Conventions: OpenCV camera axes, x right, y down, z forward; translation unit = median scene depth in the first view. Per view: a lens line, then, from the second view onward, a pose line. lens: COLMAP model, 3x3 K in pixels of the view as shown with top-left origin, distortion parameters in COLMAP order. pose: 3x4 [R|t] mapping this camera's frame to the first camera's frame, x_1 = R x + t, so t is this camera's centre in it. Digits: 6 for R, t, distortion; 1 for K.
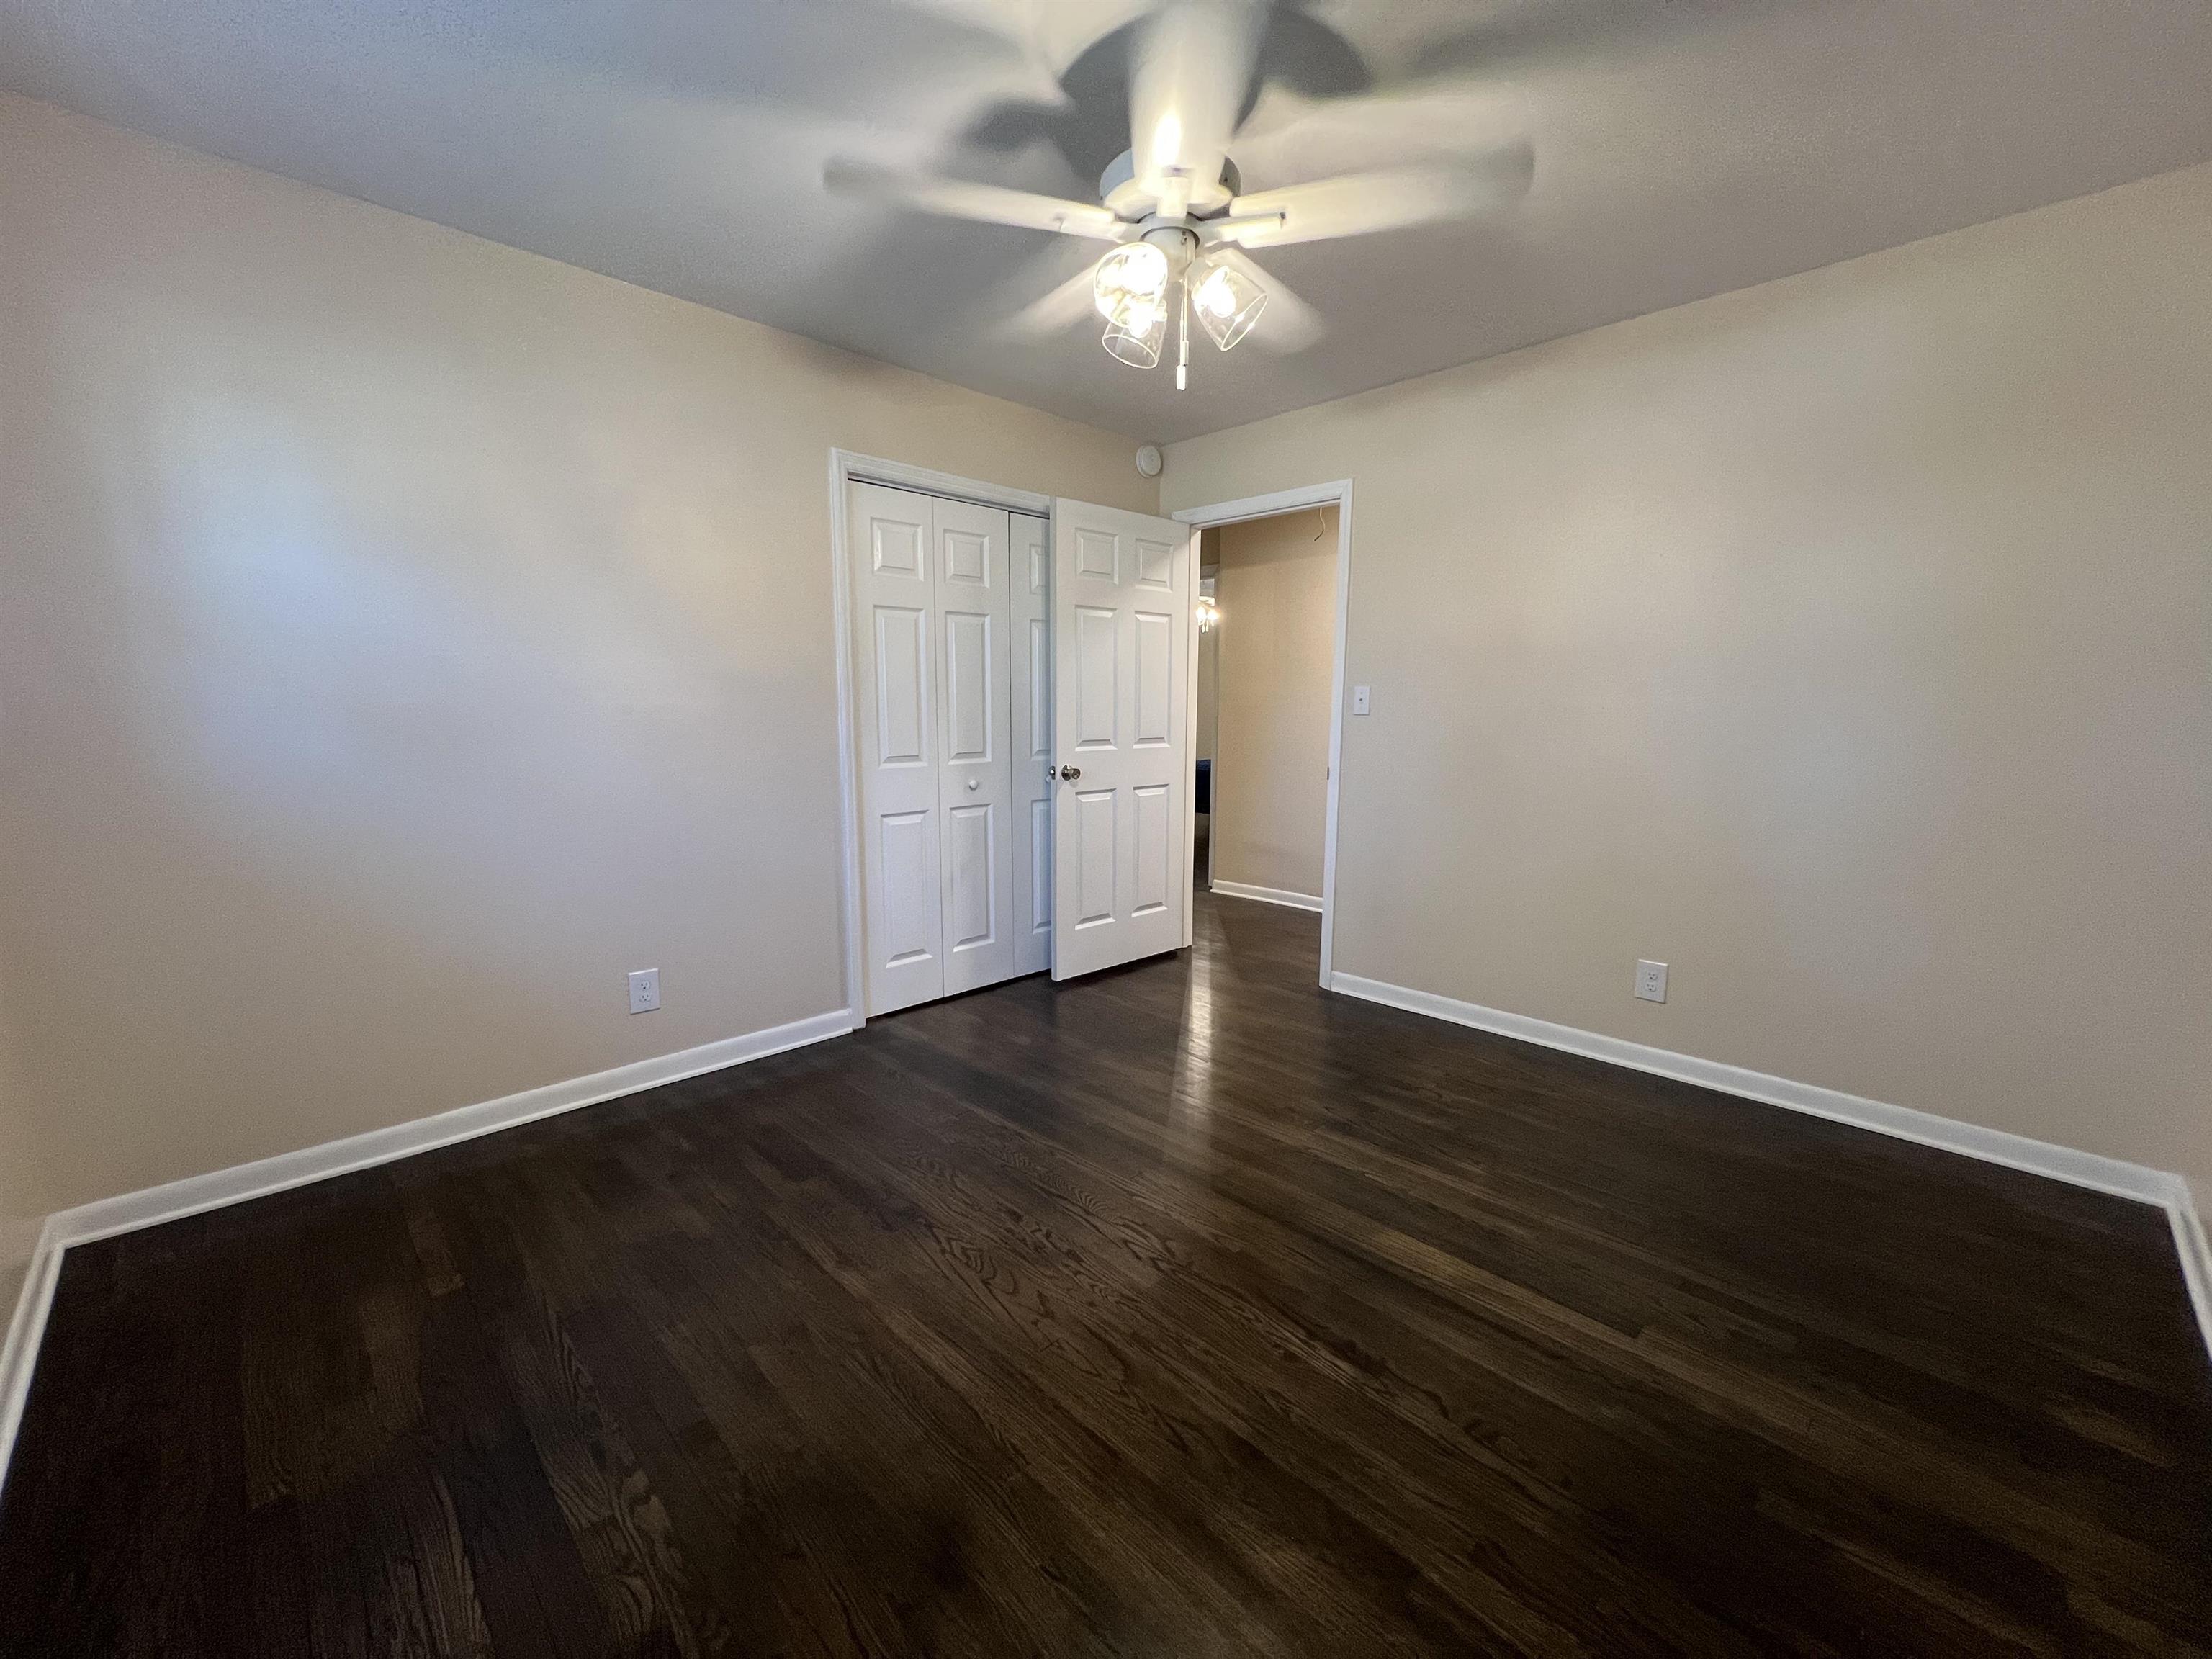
lens RADIAL K [[888.6, 0, 1100.5], [0, 888.6, 832.1], [0, 0, 1]] dist [-0.001074, -0.000148]
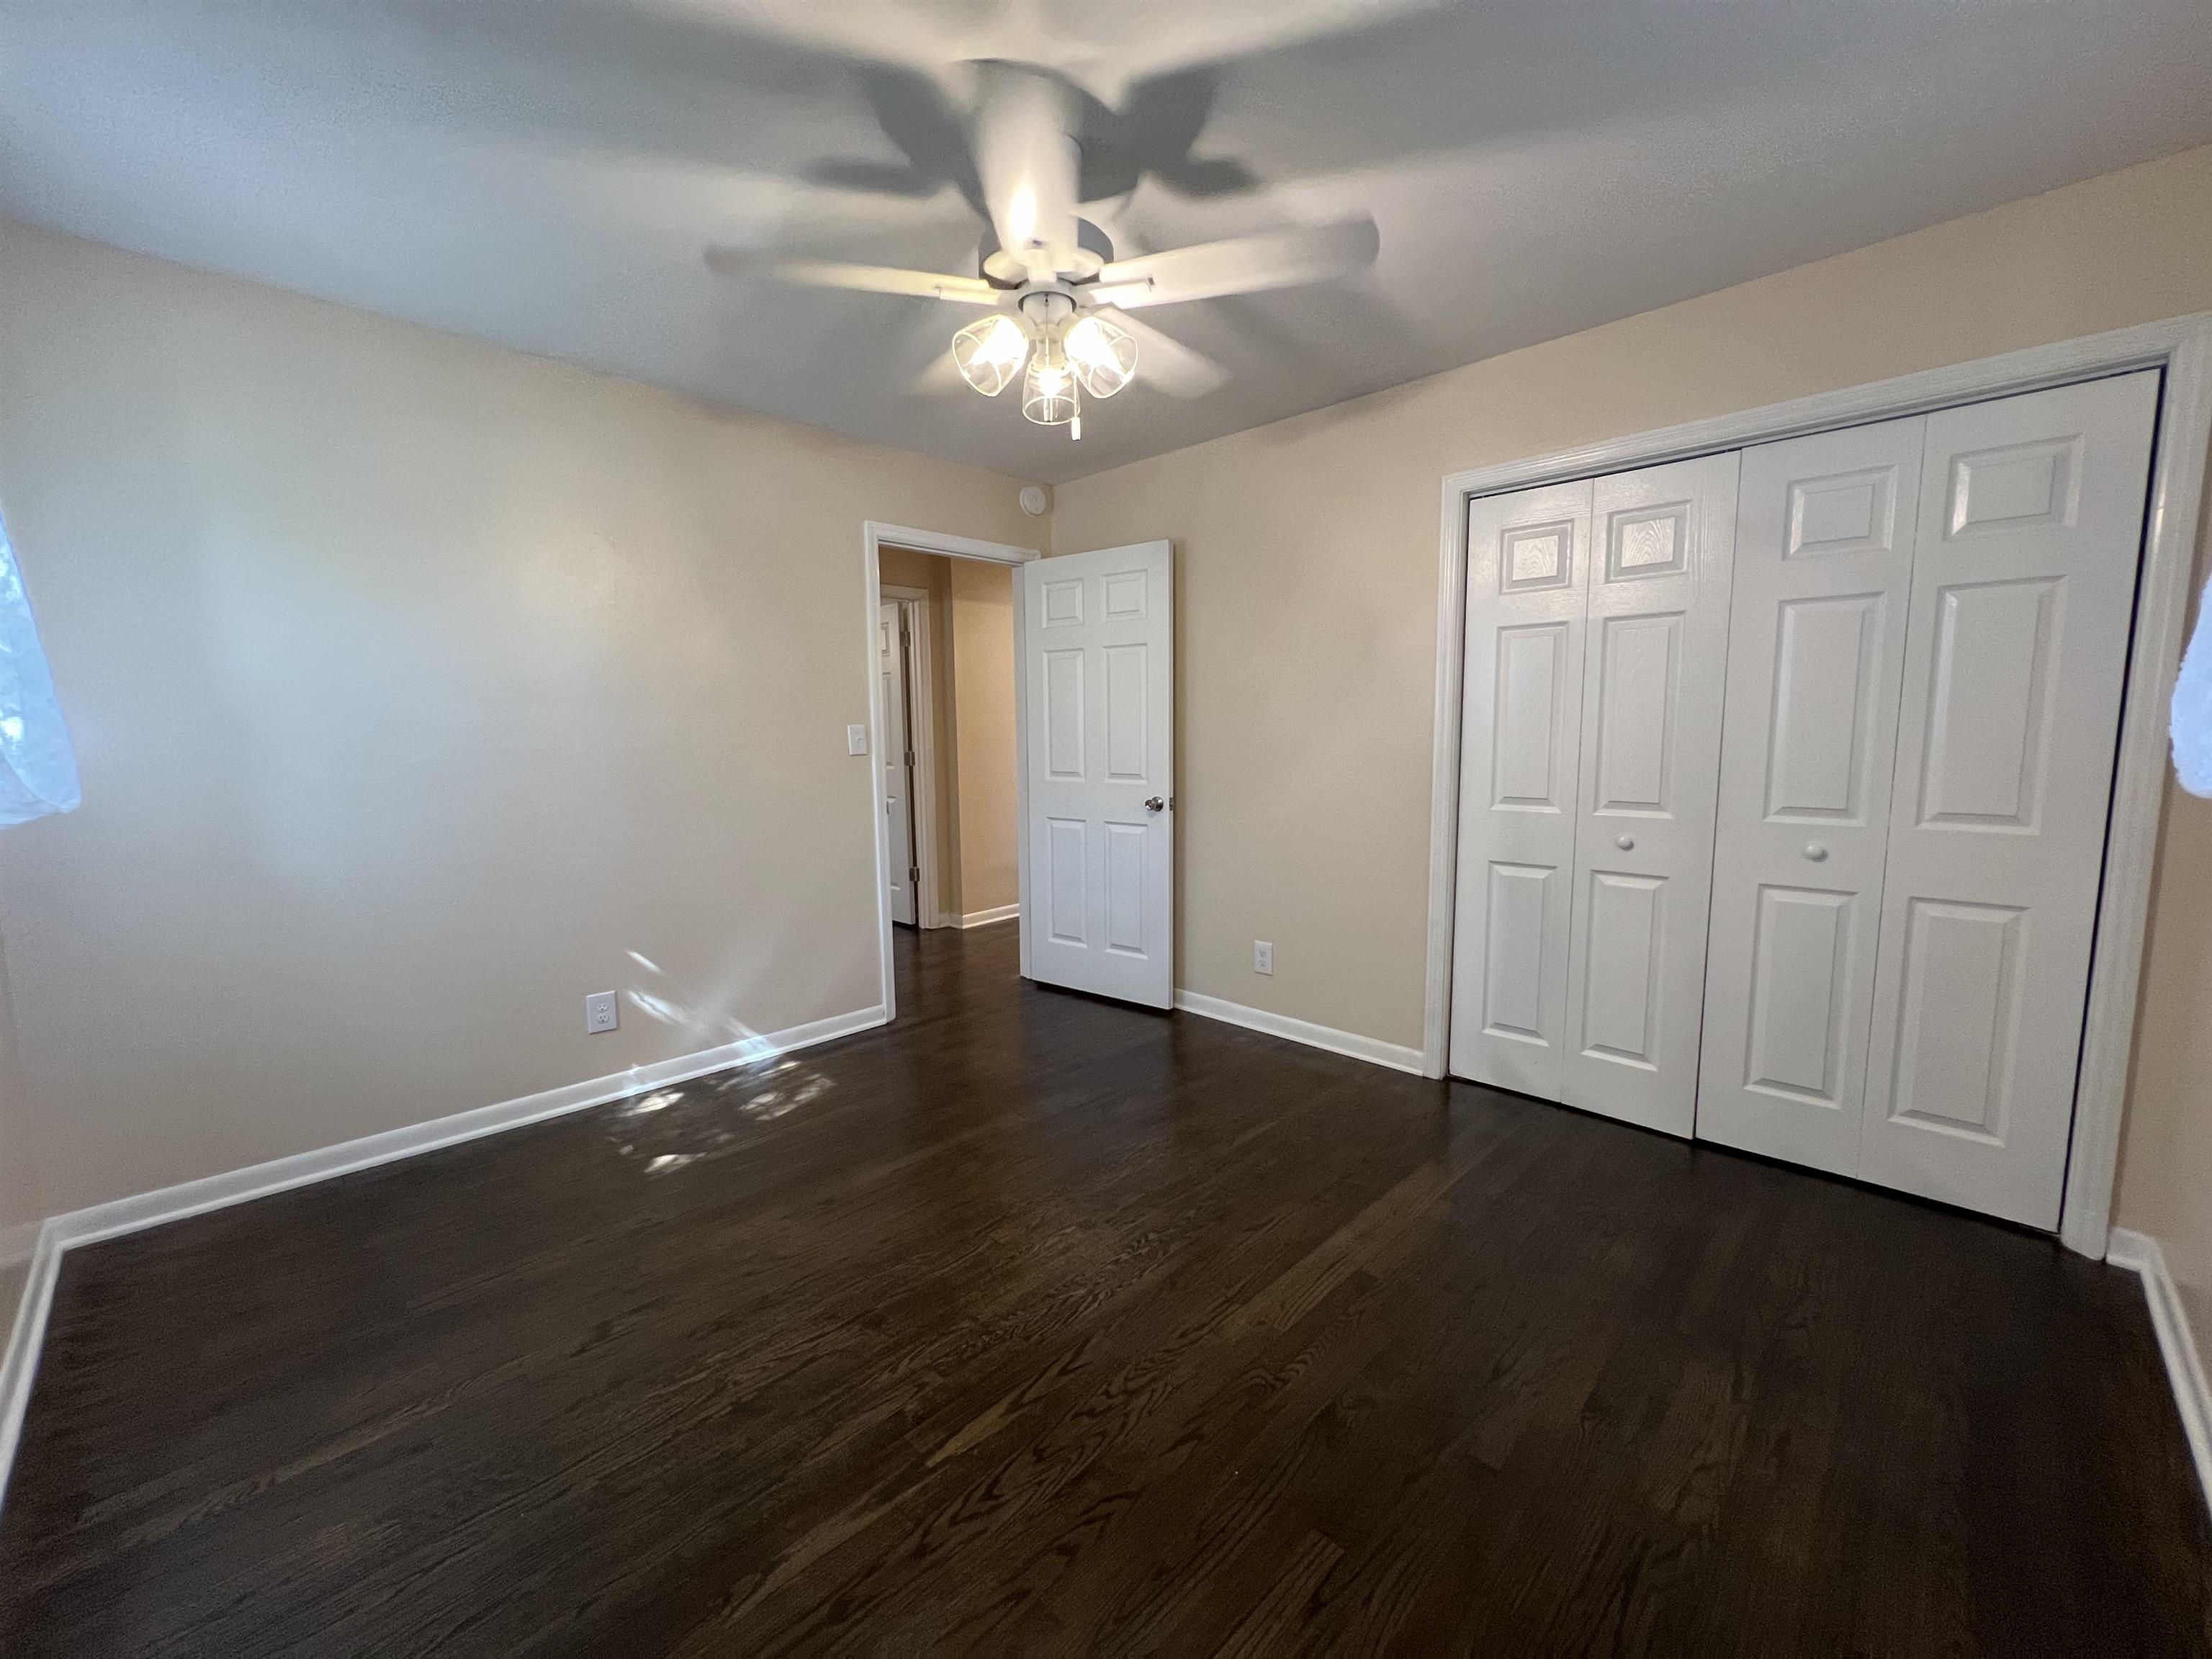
lens RADIAL K [[917.0, 0, 1150.6], [0, 917.0, 832.1], [0, 0, 1]] dist [-0.002133, 0.000023]
pose [[0.048827, 0.103571, -0.993423, 0.986253], [-0.137727, 0.985806, 0.096007, -0.133880], [0.989266, 0.132133, 0.062399, 0.914814]]
